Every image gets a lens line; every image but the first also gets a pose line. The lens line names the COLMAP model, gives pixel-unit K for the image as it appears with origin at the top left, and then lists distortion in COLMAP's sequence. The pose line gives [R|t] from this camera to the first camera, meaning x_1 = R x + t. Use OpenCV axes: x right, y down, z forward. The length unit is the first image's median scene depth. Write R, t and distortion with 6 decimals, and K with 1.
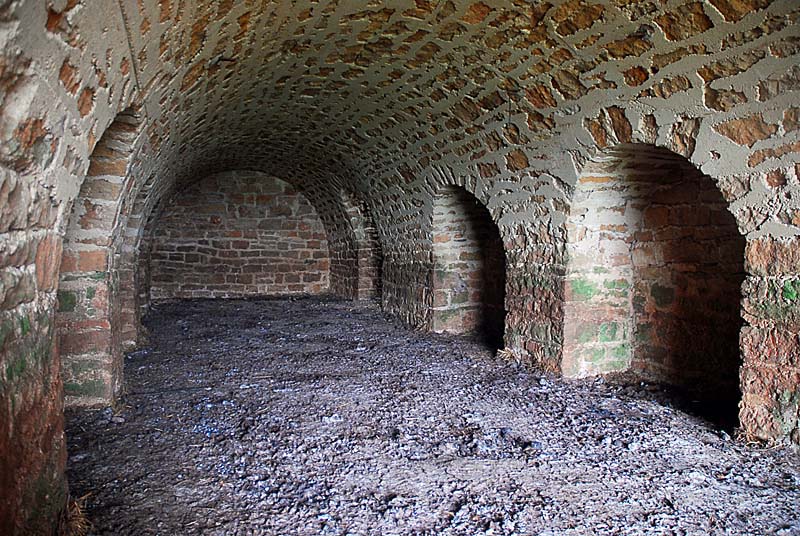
lens RADIAL K [[622.5, 0, 400.0], [0, 622.5, 268.0], [0, 0, 1]] dist [-0.175525, 0.128909]
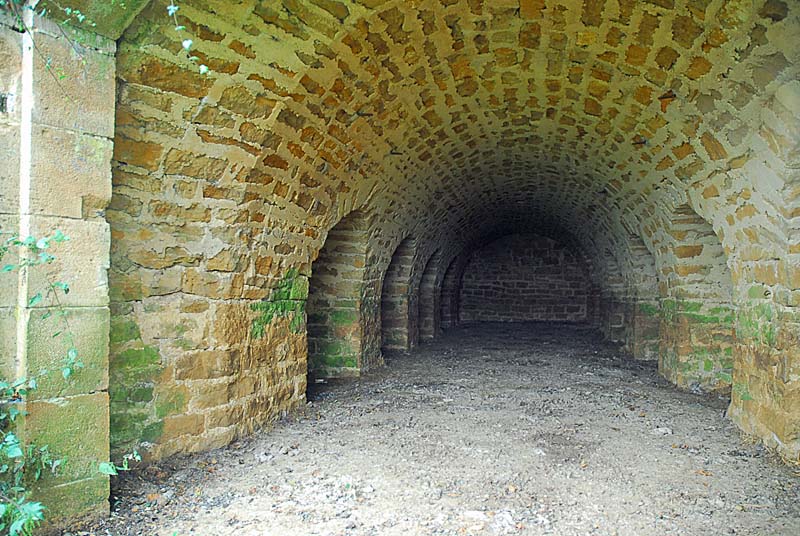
lens RADIAL K [[622.5, 0, 400.0], [0, 622.5, 268.0], [0, 0, 1]] dist [-0.175525, 0.128909]
pose [[0.848170, -0.009168, -0.529645, 0.264155], [-0.026489, 0.997865, -0.059691, 0.016350], [0.529062, 0.064658, 0.846116, -0.371025]]
